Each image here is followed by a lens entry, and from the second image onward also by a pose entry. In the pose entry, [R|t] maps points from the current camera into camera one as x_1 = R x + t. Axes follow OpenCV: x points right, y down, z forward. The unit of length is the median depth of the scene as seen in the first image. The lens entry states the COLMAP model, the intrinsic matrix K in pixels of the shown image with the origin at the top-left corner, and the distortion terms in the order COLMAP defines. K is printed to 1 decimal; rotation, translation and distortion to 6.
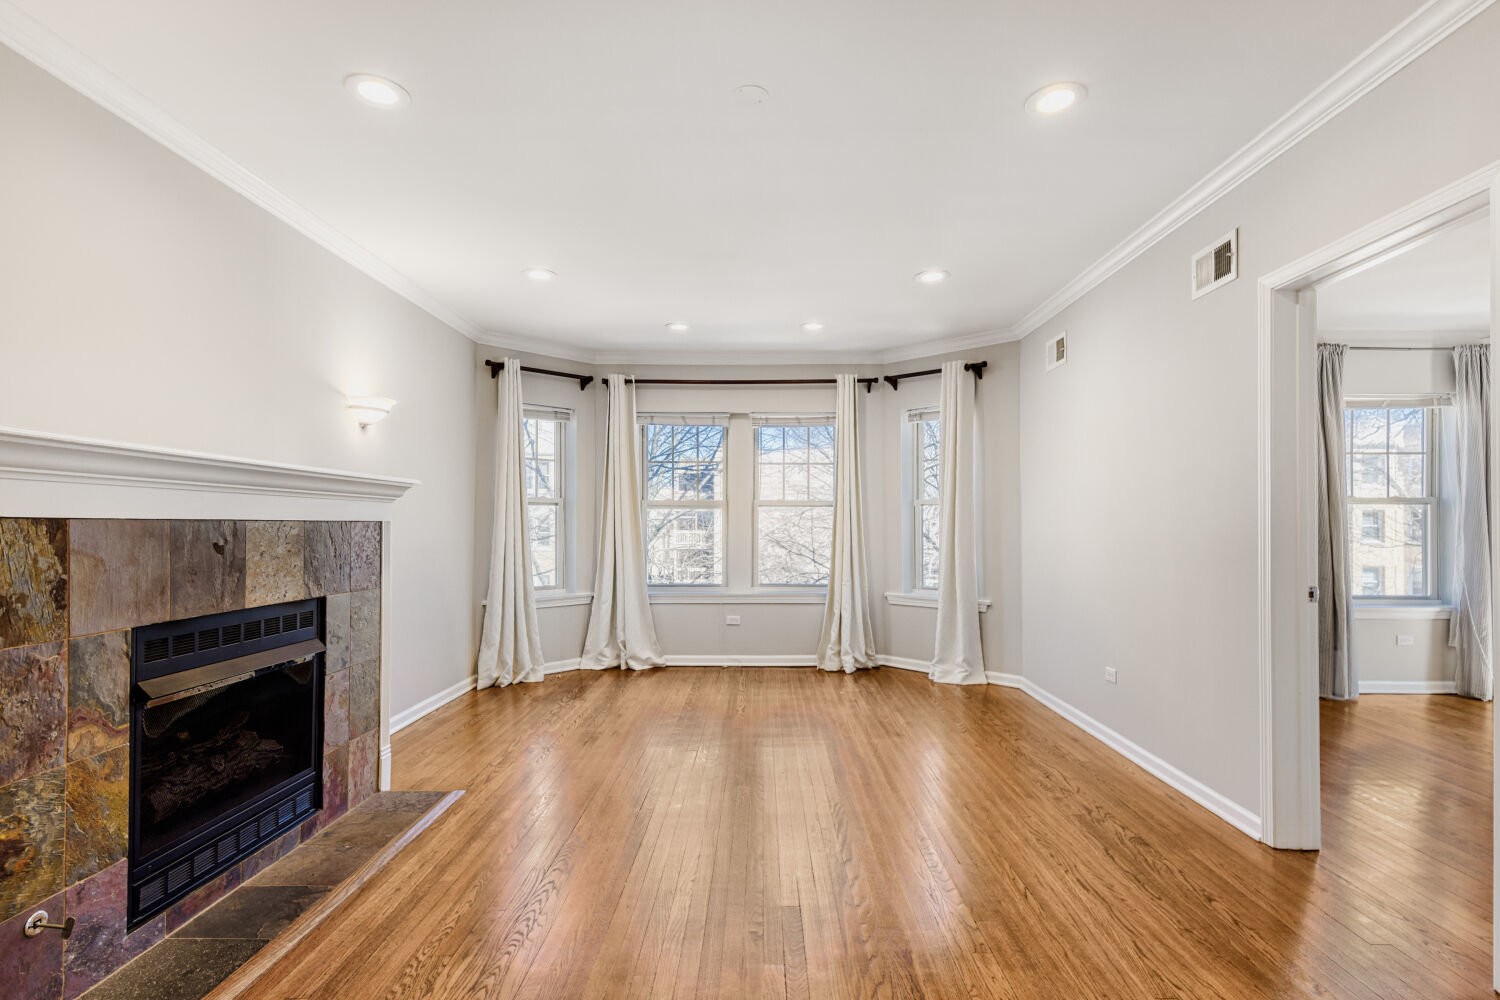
lens RADIAL K [[734.0, 0, 770.5], [0, 734.0, 525.7], [0, 0, 1]] dist [0.034578, -0.022249]
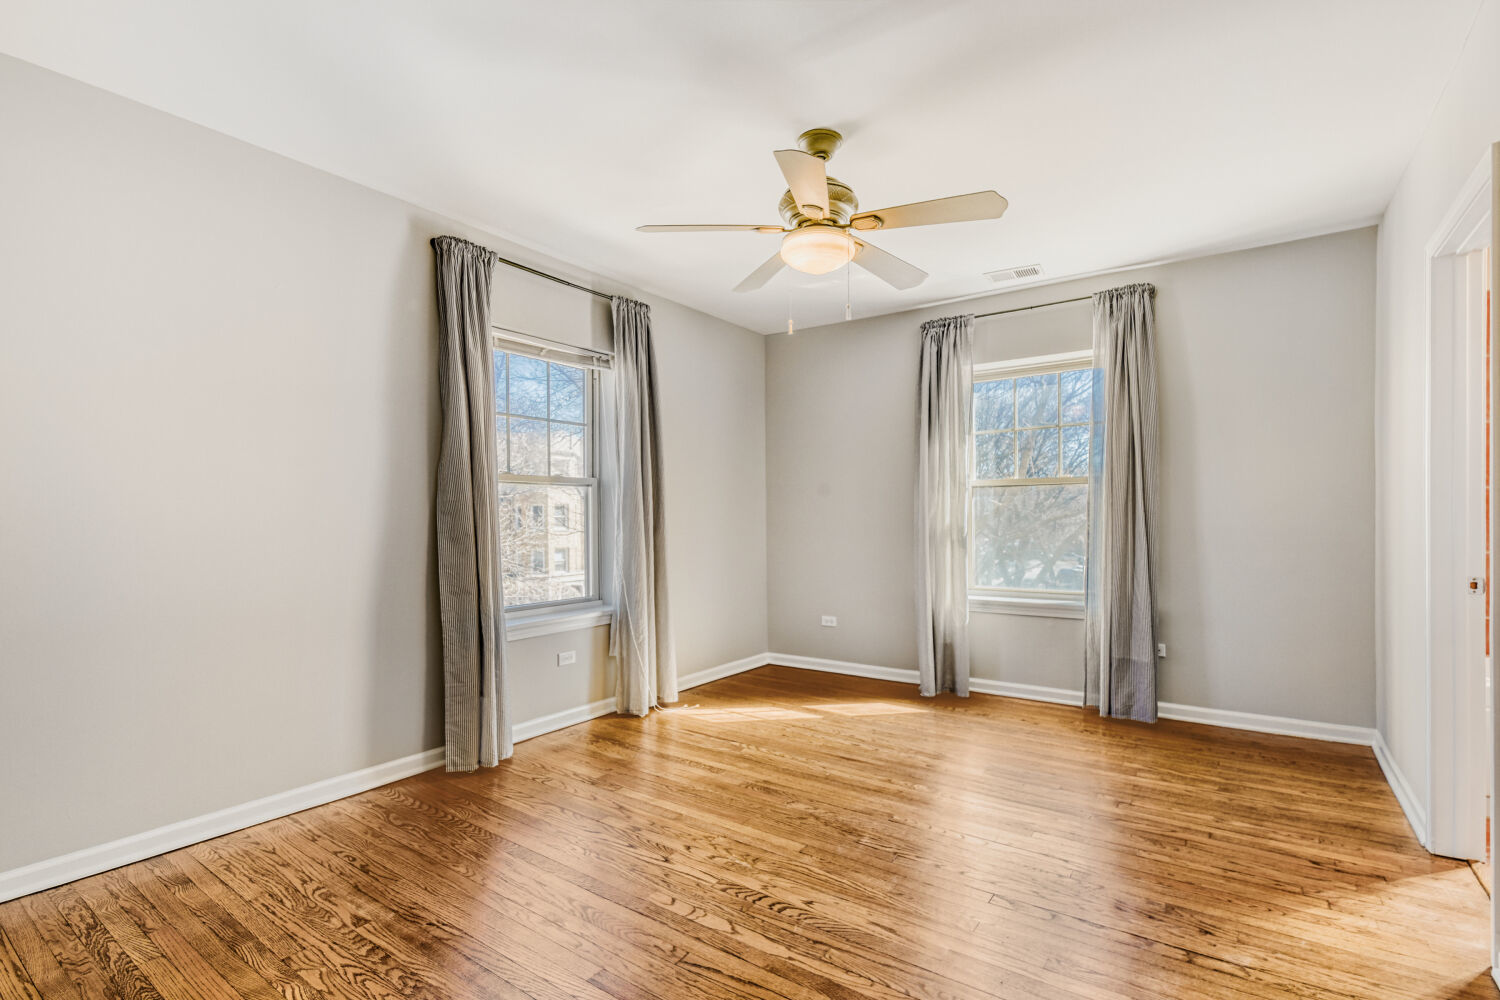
lens RADIAL K [[682.0, 0, 757.7], [0, 682.0, 525.3], [0, 0, 1]] dist [0.017764, -0.000160]
pose [[0.582905, -0.013153, 0.812434, 0.391221], [0.004112, 0.999904, 0.013238, 0.005160], [-0.812530, -0.004375, 0.582903, 0.422248]]
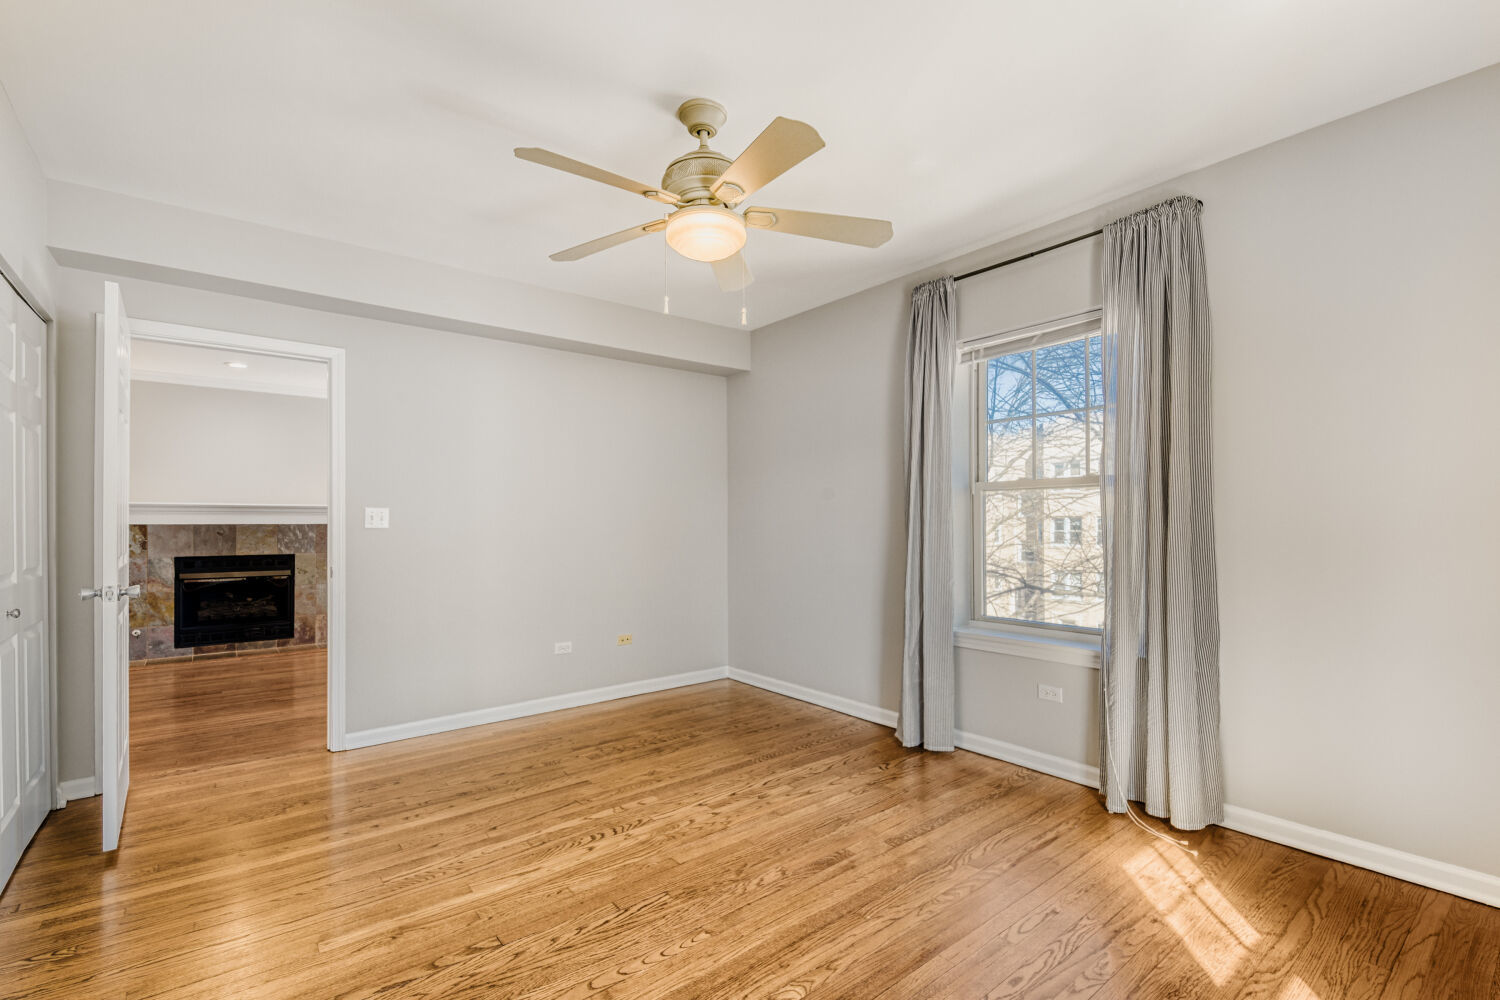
lens RADIAL K [[682.0, 0, 757.7], [0, 682.0, 525.3], [0, 0, 1]] dist [0.017764, -0.000160]
pose [[0.617026, -0.005374, -0.786924, 1.189747], [0.004095, 0.999985, -0.003618, 0.006140], [0.786932, -0.000990, 0.617039, 0.426005]]
